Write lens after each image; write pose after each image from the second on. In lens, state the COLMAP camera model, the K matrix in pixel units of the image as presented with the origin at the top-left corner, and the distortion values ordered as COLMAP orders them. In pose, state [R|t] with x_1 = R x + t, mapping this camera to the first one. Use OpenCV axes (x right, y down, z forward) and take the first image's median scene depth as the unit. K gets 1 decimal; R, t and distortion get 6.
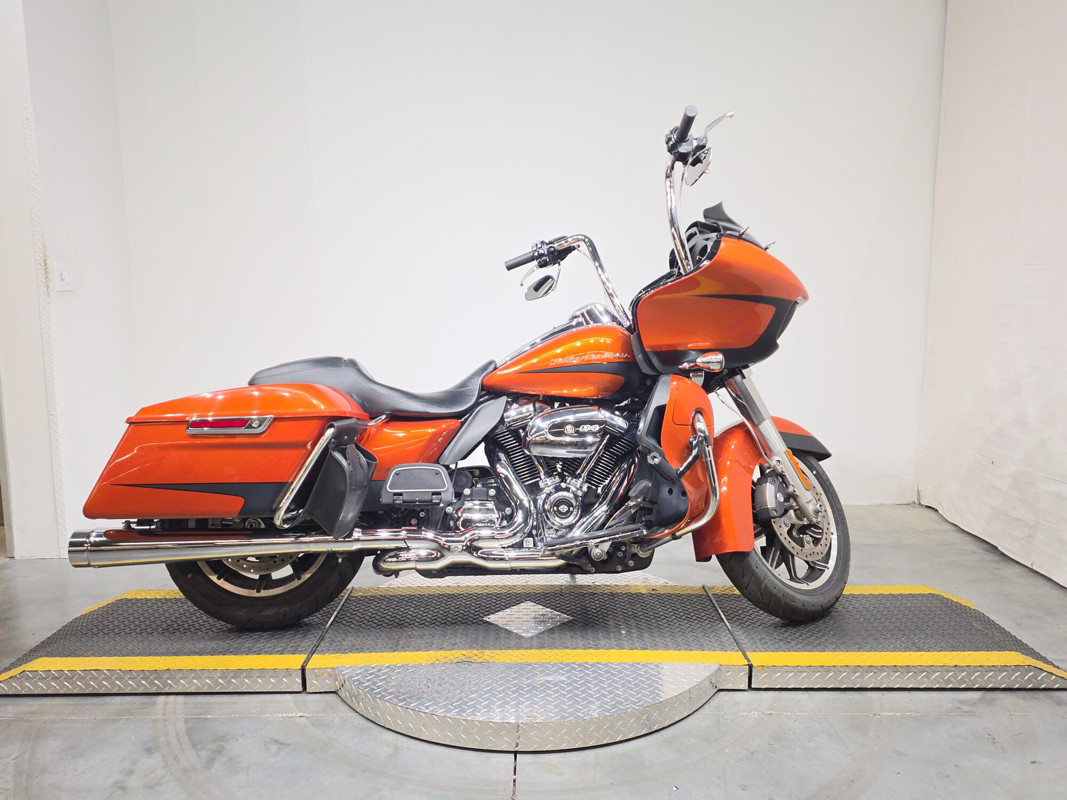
lens RADIAL K [[797.4, 0, 528.9], [0, 797.4, 399.5], [0, 0, 1]] dist [0.010381, 0.004976]
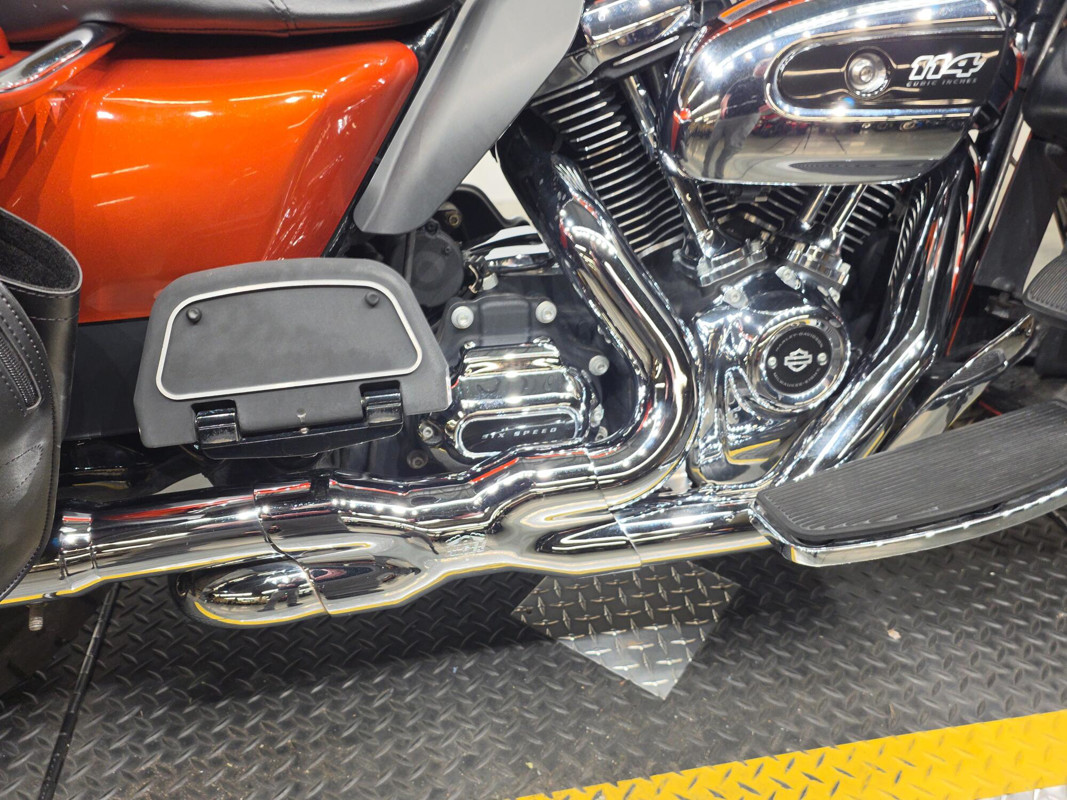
lens RADIAL K [[797.4, 0, 535.8], [0, 797.4, 403.3], [0, 0, 1]] dist [0.010381, 0.004976]
pose [[0.979191, -0.104011, 0.174261, -0.107536], [0.013760, 0.890727, 0.454330, 0.012567], [-0.202475, -0.442477, 0.873623, 0.743231]]
